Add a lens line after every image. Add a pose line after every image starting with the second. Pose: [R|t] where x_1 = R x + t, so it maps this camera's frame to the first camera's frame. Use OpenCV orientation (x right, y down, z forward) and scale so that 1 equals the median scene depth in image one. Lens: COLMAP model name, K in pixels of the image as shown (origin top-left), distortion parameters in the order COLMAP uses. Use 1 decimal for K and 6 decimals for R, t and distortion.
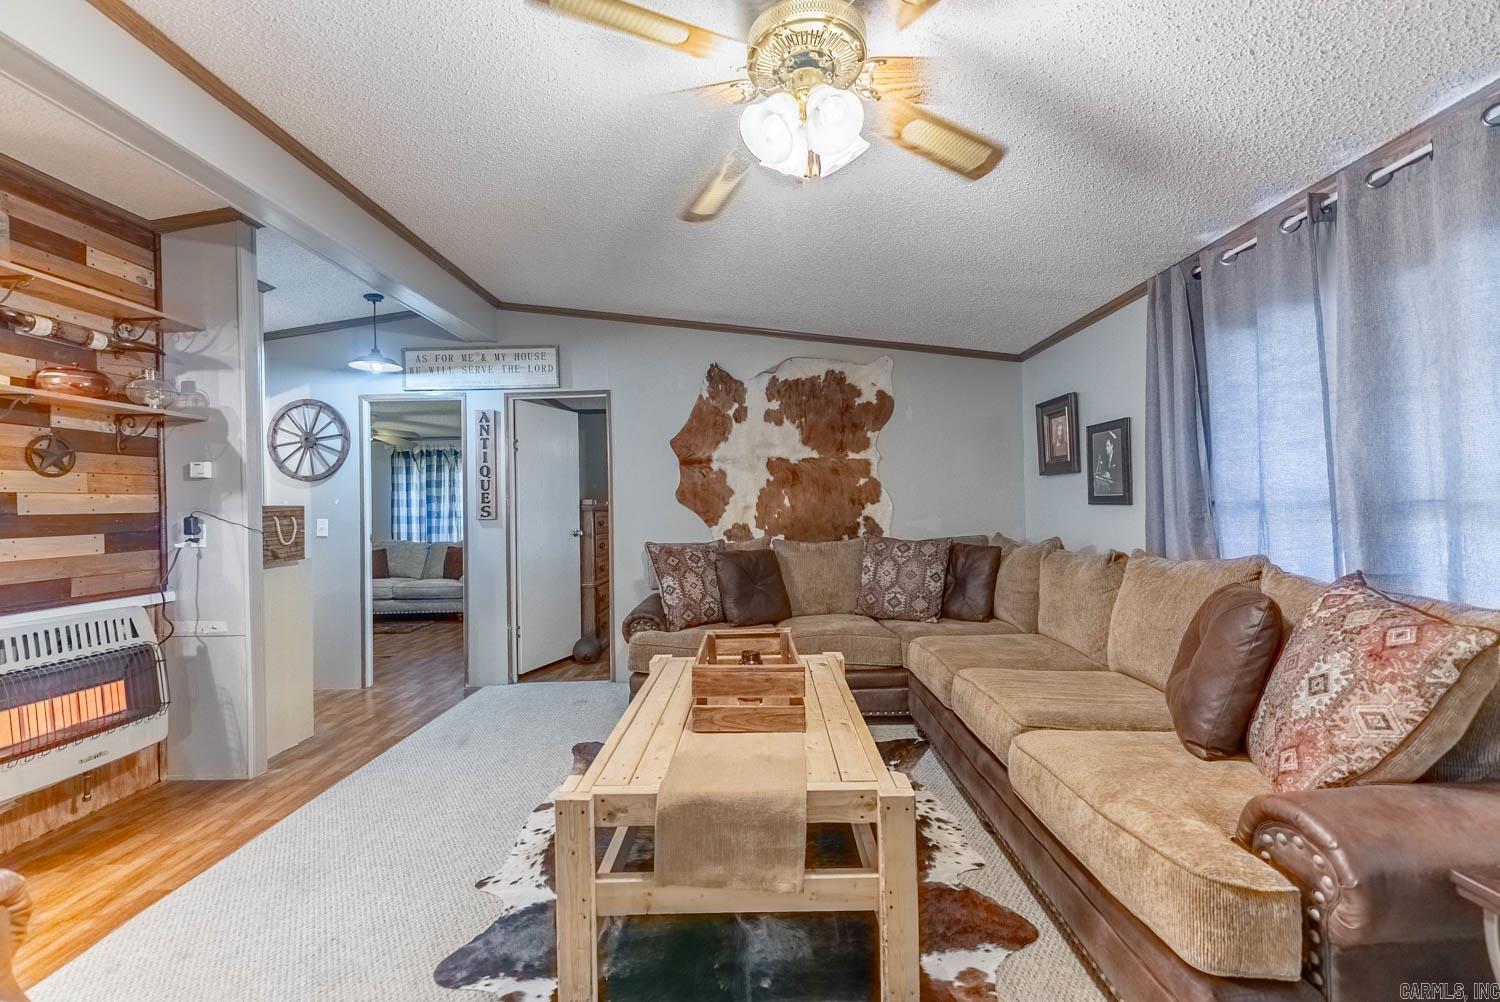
lens RADIAL K [[598.5, 0, 748.8], [0, 598.5, 503.3], [0, 0, 1]] dist [0.002684, -0.002221]
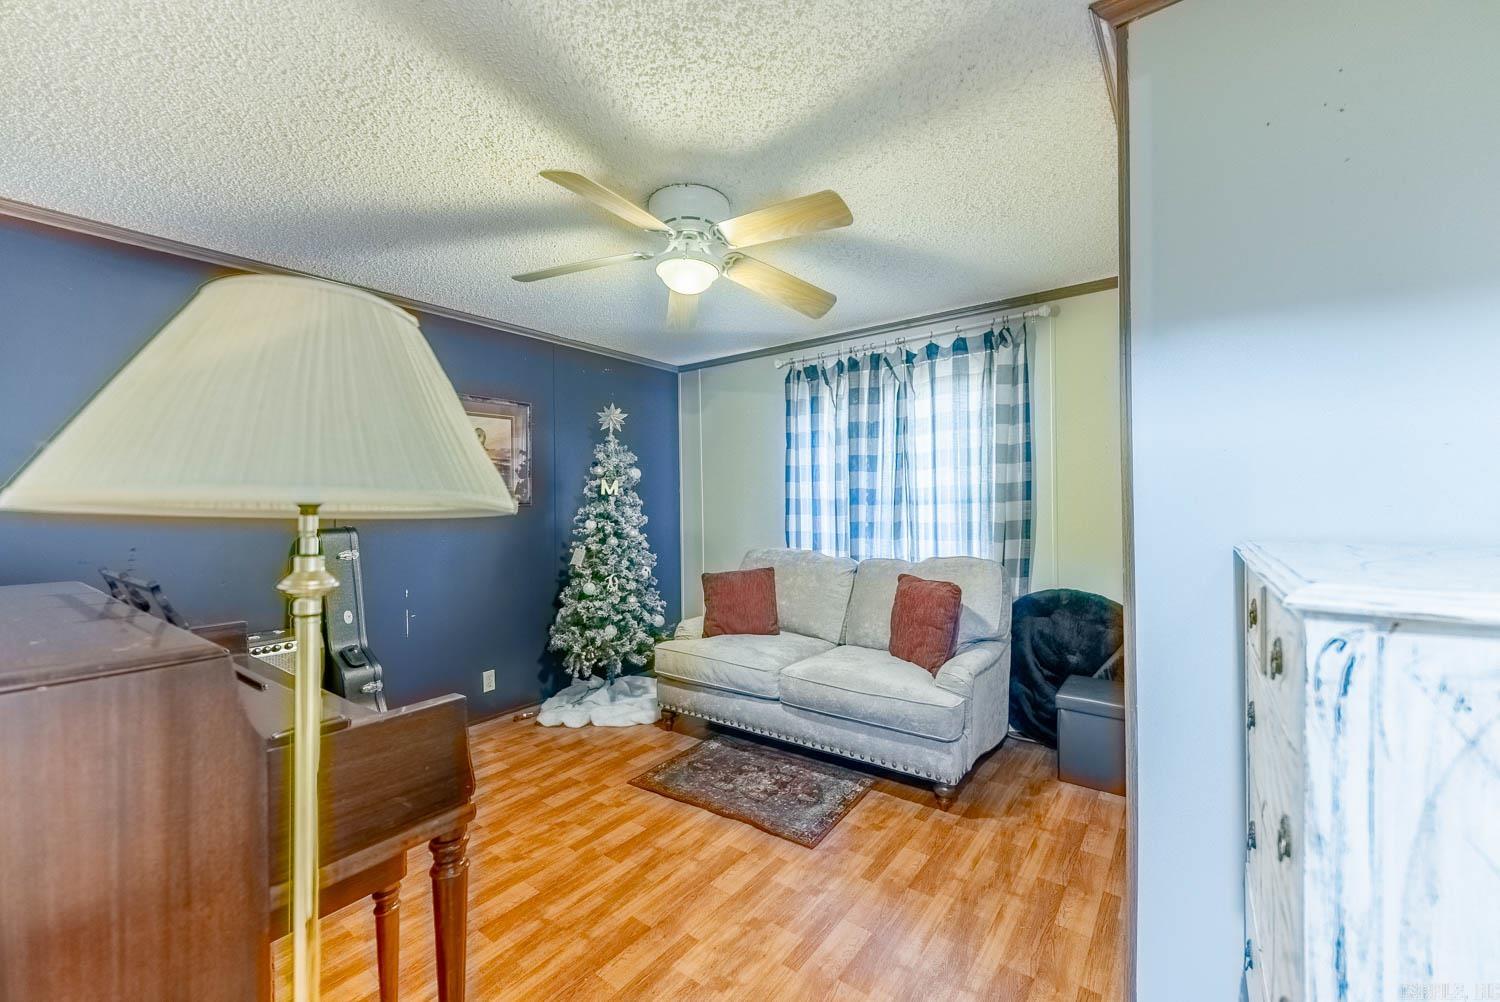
lens RADIAL K [[598.5, 0, 755.1], [0, 598.5, 499.7], [0, 0, 1]] dist [0.002684, -0.002221]
pose [[0.814107, 0.007477, -0.580667, -0.575351], [-0.004262, 0.999967, 0.006901, 0.032670], [0.580699, -0.003143, 0.814112, 1.018250]]
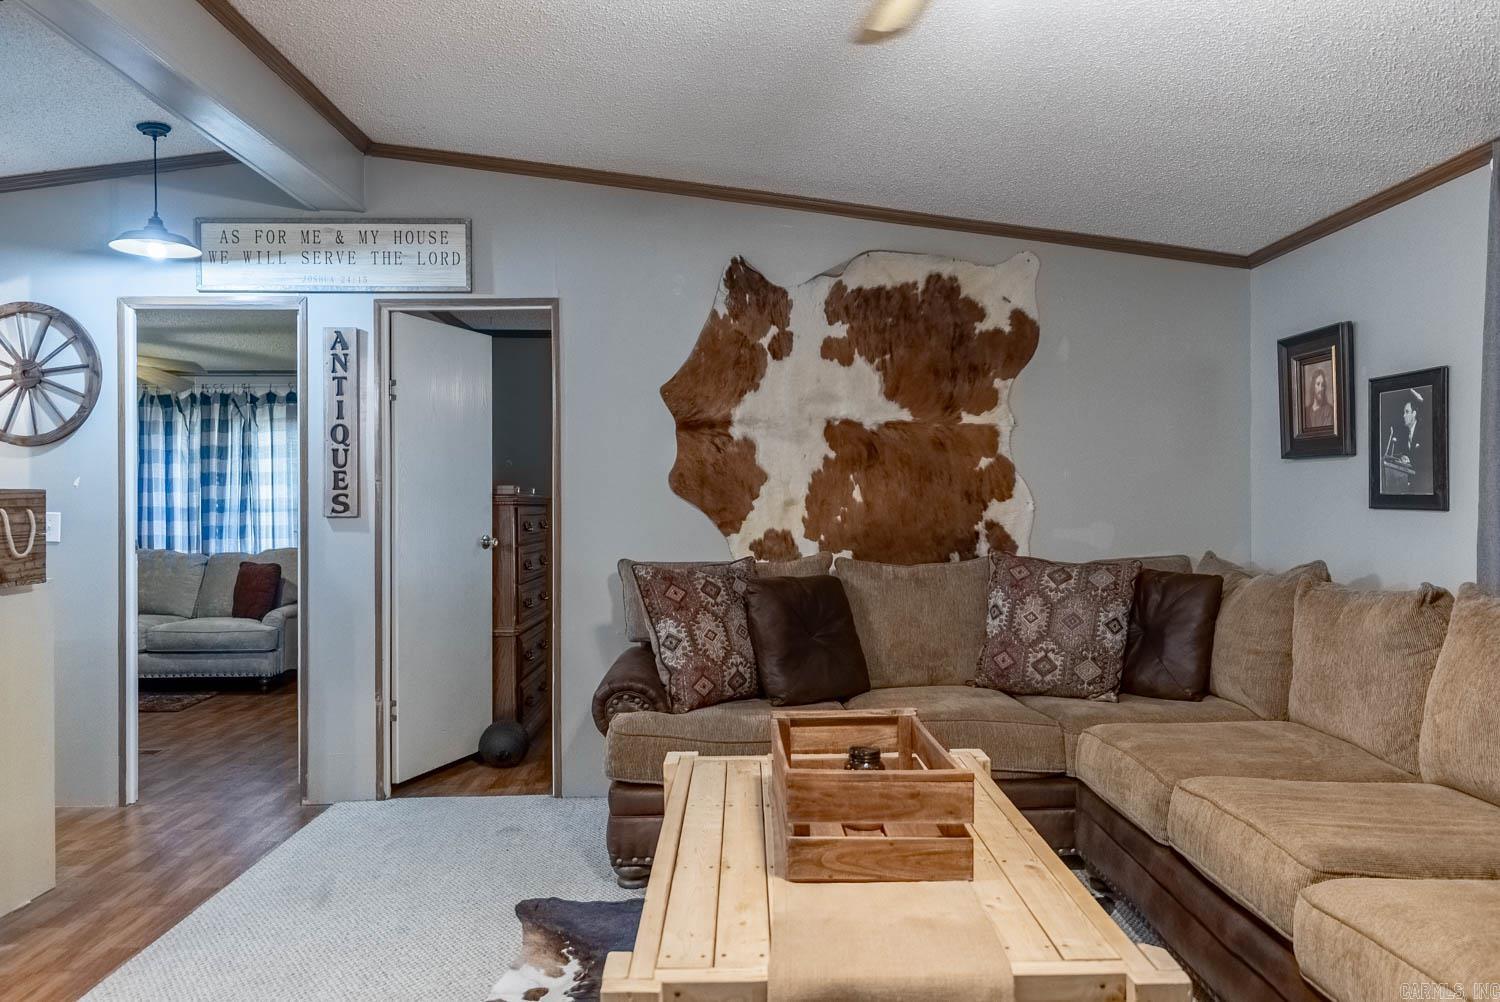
lens RADIAL K [[1028.9, 0, 759.8], [0, 1028.9, 503.7], [0, 0, 1]] dist [-0.003640, 0.004030]
pose [[0.999076, 0.015632, 0.040033, -0.073445], [-0.016064, 0.999816, 0.010512, -0.003009], [-0.039862, -0.011145, 0.999143, -0.011611]]
